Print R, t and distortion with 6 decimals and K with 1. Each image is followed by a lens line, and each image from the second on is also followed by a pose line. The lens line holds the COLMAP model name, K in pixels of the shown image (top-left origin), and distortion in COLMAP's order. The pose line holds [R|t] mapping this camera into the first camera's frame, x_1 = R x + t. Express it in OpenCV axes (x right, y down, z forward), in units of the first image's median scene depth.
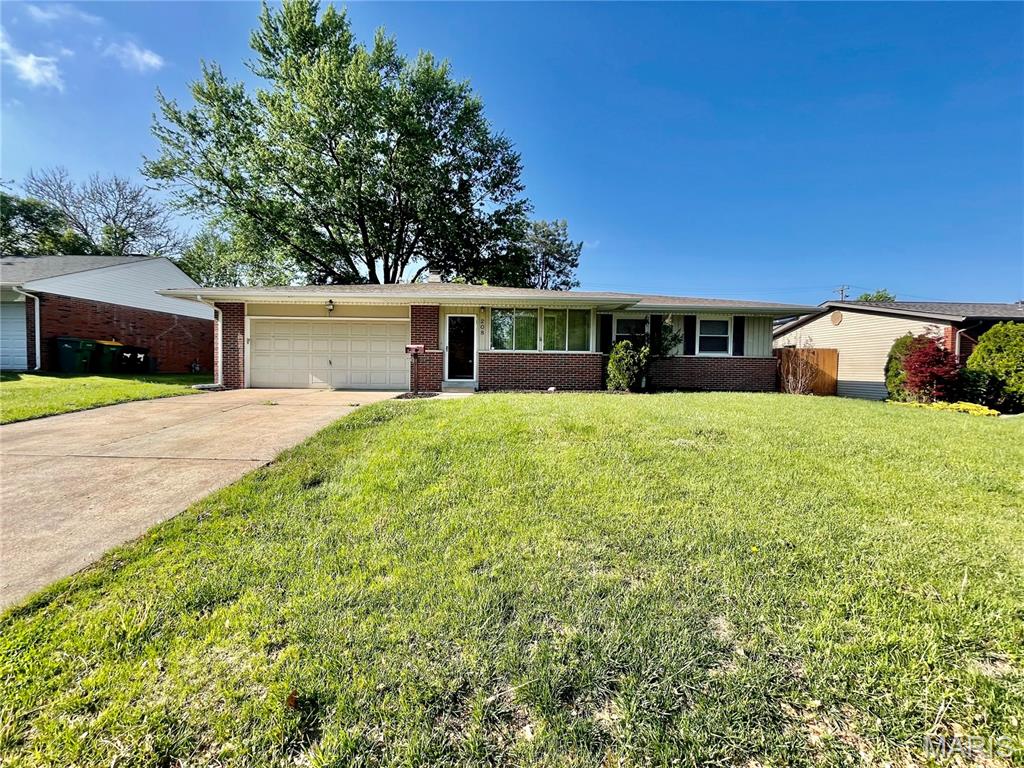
lens RADIAL K [[417.3, 0, 513.7], [0, 417.3, 383.8], [0, 0, 1]] dist [0.002646, 0.000333]
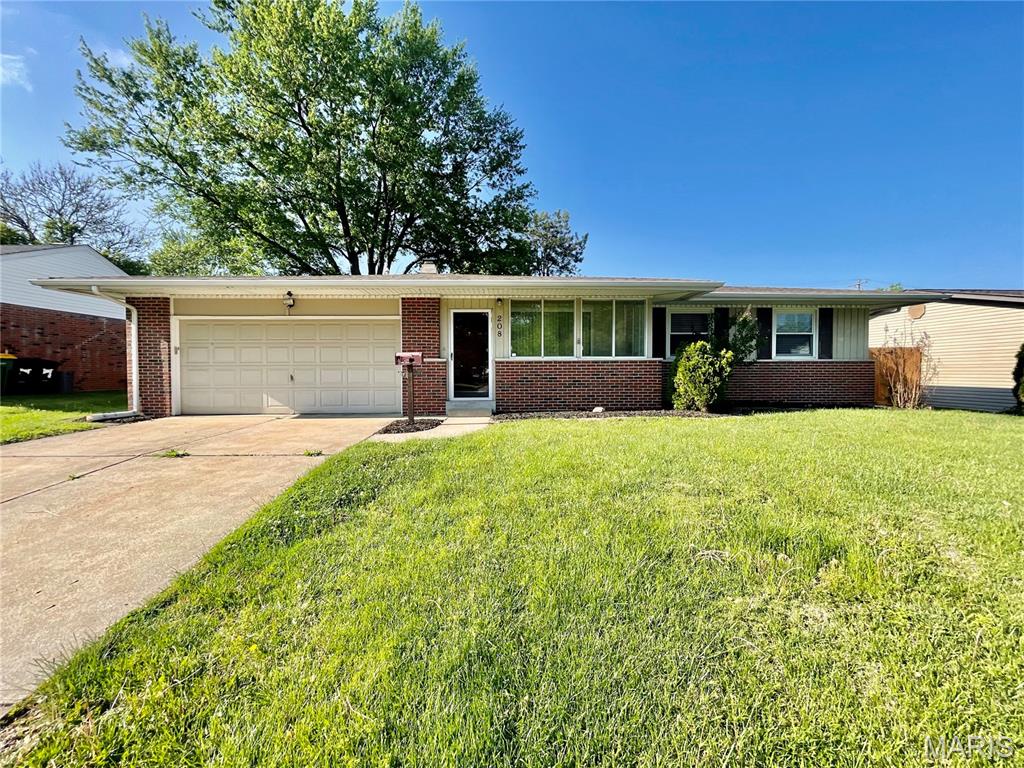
lens RADIAL K [[417.3, 0, 510.2], [0, 417.3, 383.1], [0, 0, 1]] dist [0.002646, 0.000333]
pose [[0.999708, -0.017252, 0.016919, -0.047897], [0.017377, 0.999823, -0.007245, -0.020380], [-0.016791, 0.007537, 0.999831, 0.181292]]
